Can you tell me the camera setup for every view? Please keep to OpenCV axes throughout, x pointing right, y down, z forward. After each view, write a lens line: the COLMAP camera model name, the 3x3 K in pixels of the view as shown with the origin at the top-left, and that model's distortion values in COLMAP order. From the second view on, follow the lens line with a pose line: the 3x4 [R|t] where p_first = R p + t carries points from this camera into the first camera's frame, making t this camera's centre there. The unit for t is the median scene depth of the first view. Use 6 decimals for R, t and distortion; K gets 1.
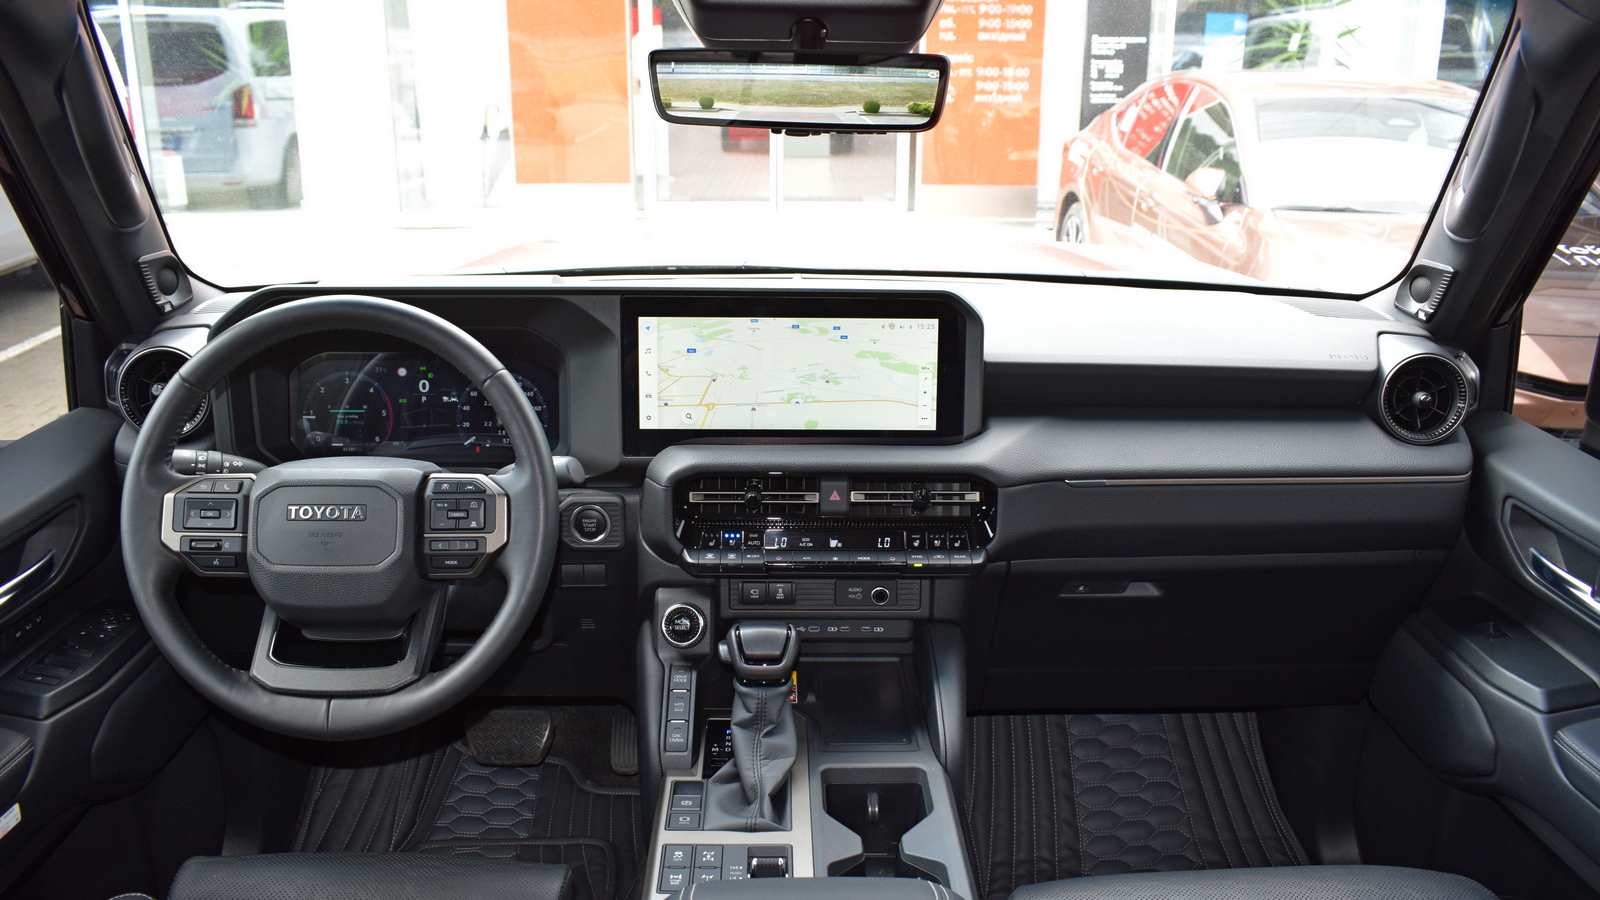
lens RADIAL K [[1289.6, 0, 794.8], [0, 1289.6, 452.8], [0, 0, 1]] dist [-0.089171, 0.007530]
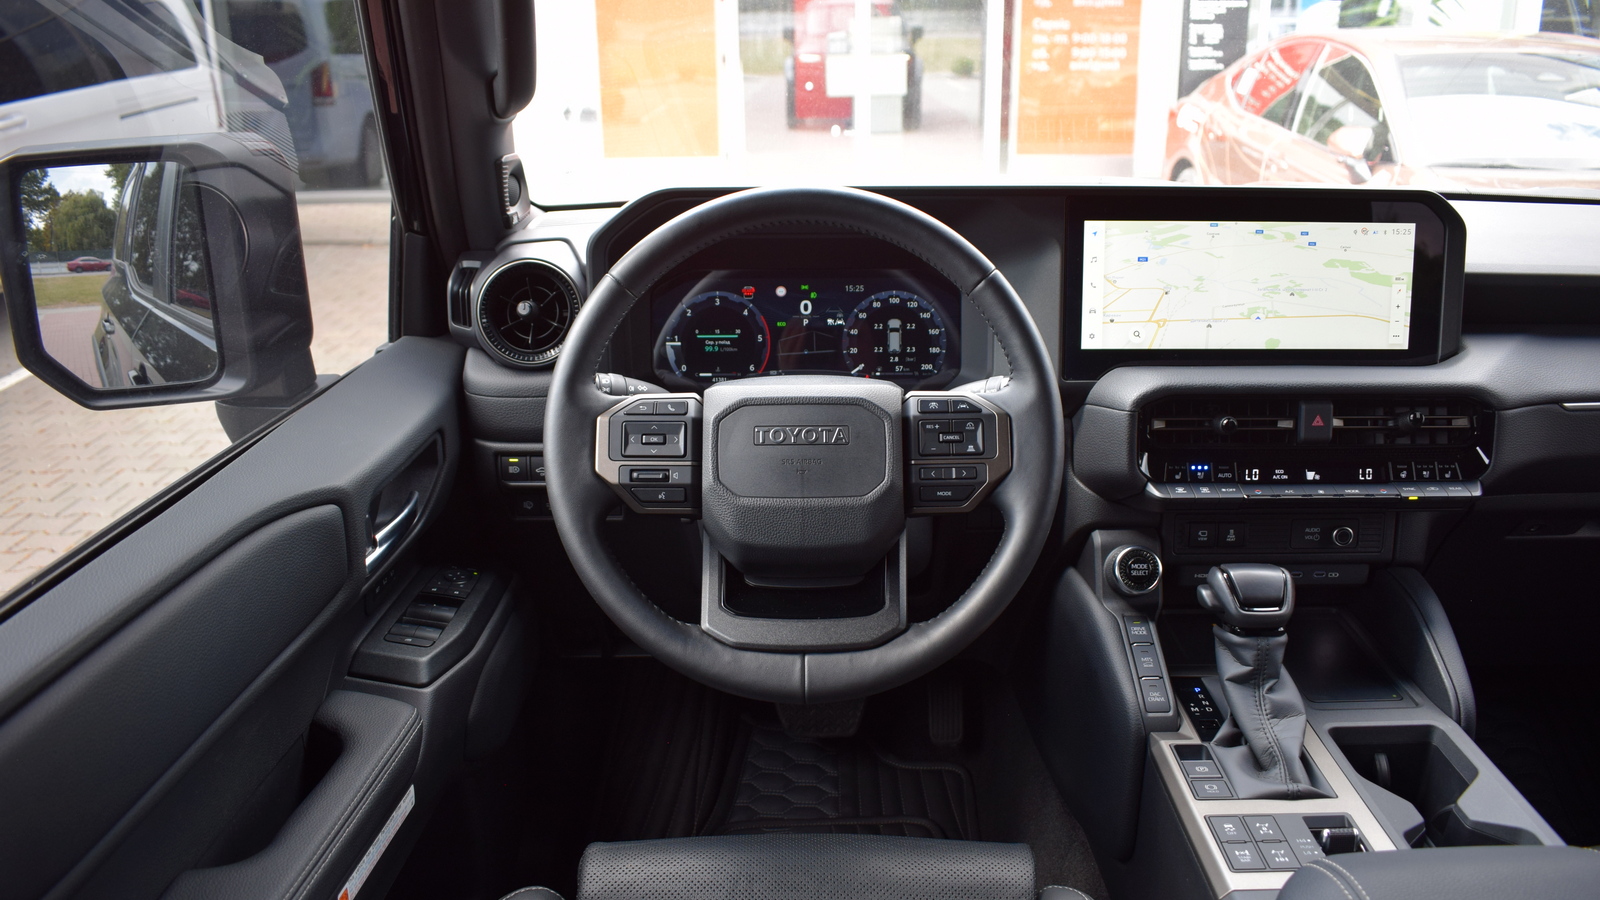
lens RADIAL K [[1289.6, 0, 807.1], [0, 1289.6, 451.8], [0, 0, 1]] dist [-0.089171, 0.007530]
pose [[0.999706, -0.008010, -0.022867, -0.291756], [0.008261, 0.999906, 0.010911, 0.041145], [0.022778, -0.011097, 0.999679, 0.117805]]
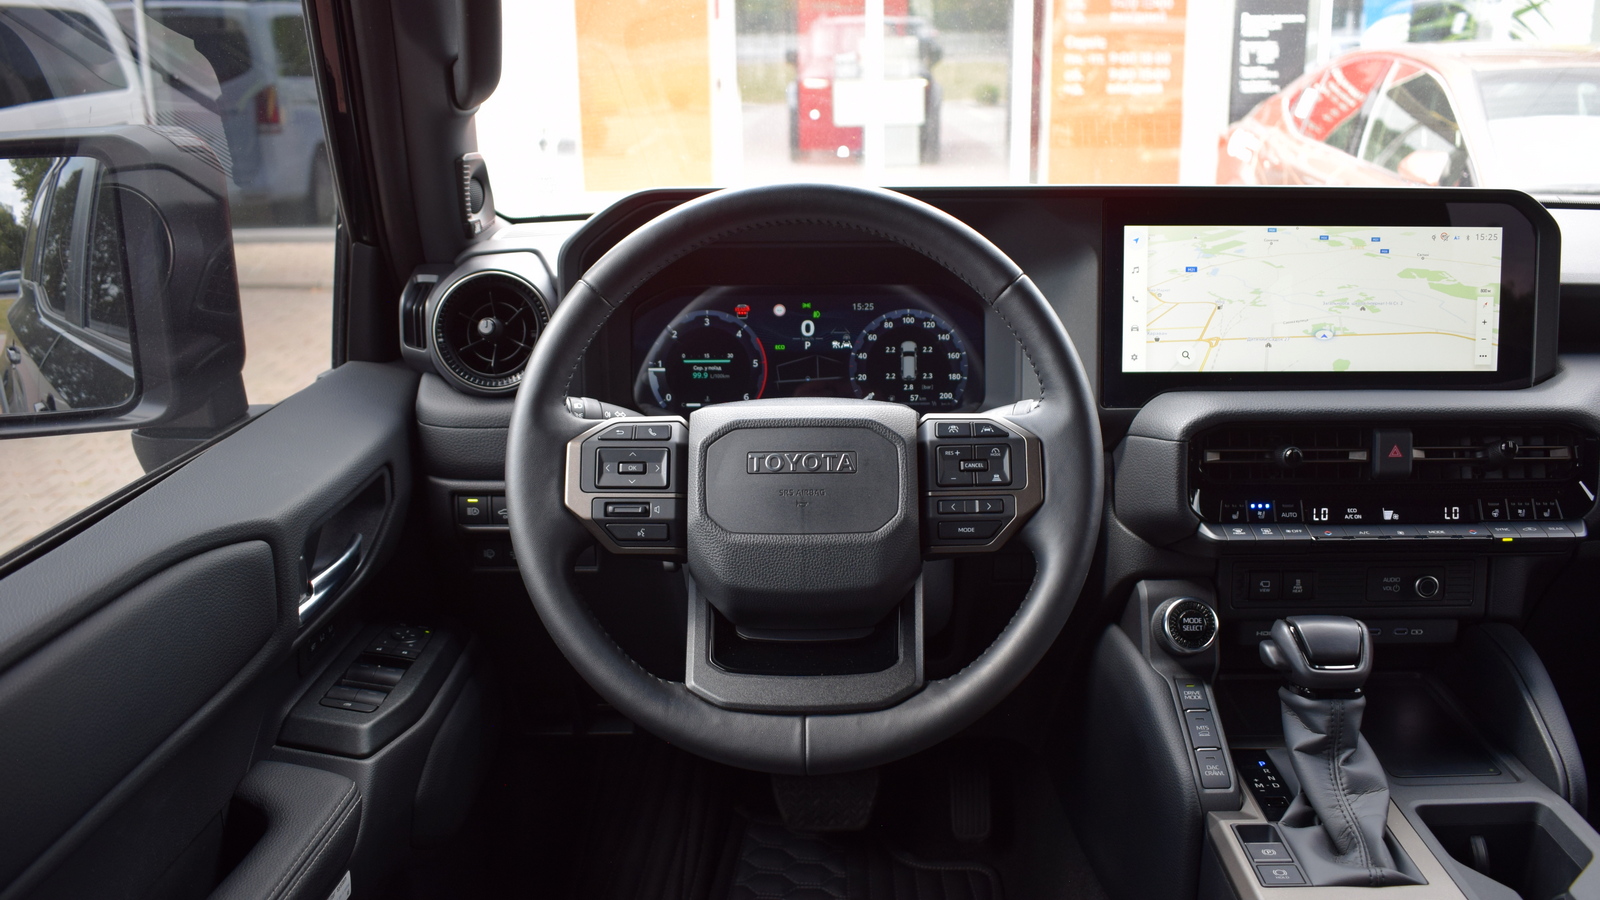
lens RADIAL K [[1460.3, 0, 810.0], [0, 1460.3, 445.9], [0, 0, 1]] dist [-0.077122, 0.000000]
pose [[0.999658, -0.009908, -0.024222, -0.289970], [0.008806, 0.998941, -0.045151, 0.064184], [0.024643, 0.044922, 0.998686, 0.128575]]
